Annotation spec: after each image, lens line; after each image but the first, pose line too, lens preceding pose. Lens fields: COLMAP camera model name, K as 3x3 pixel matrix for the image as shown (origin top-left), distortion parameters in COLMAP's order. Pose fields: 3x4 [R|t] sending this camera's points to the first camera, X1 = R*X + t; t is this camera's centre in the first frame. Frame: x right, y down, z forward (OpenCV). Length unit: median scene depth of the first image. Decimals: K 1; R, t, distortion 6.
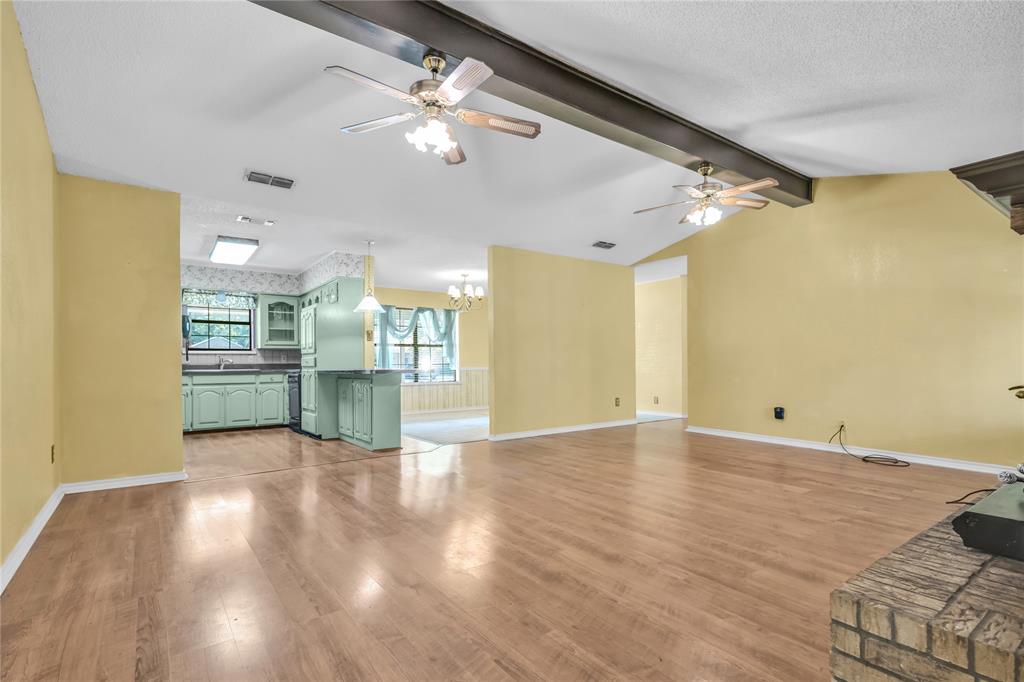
lens RADIAL K [[478.0, 0, 512.0], [0, 478.0, 341.0], [0, 0, 1]] dist [0.008636, -0.000087]
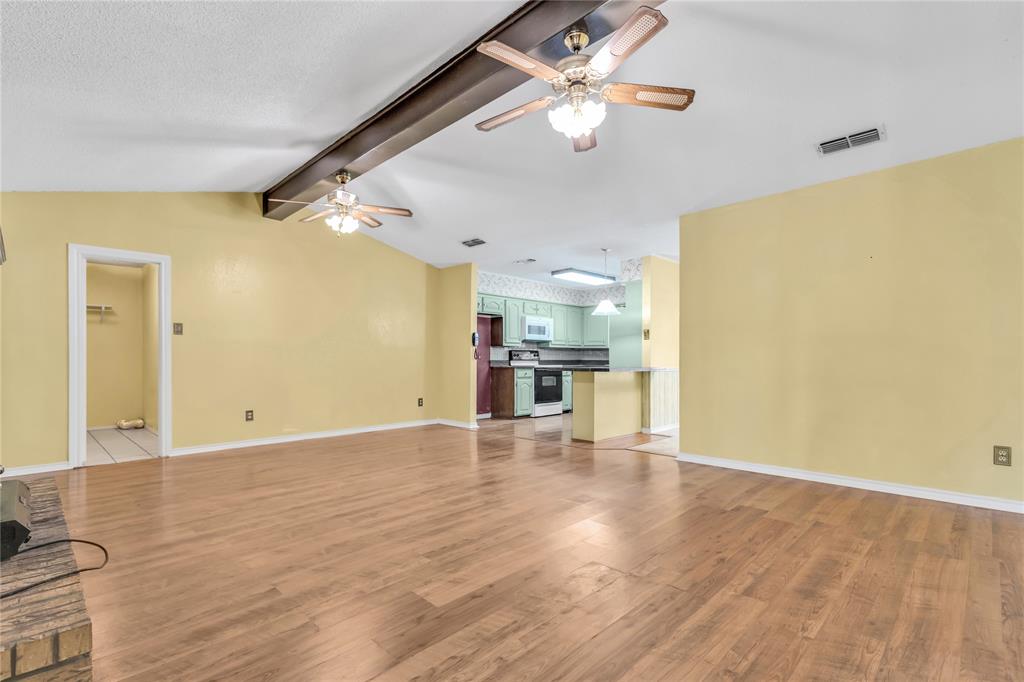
lens RADIAL K [[477.5, 0, 516.3], [0, 477.5, 358.3], [0, 0, 1]] dist [0.007885, 0.000093]
pose [[0.176774, 0.002683, -0.984248, 1.296320], [0.040306, 0.999138, 0.009963, 0.036965], [0.983426, -0.041432, 0.176513, 1.119038]]
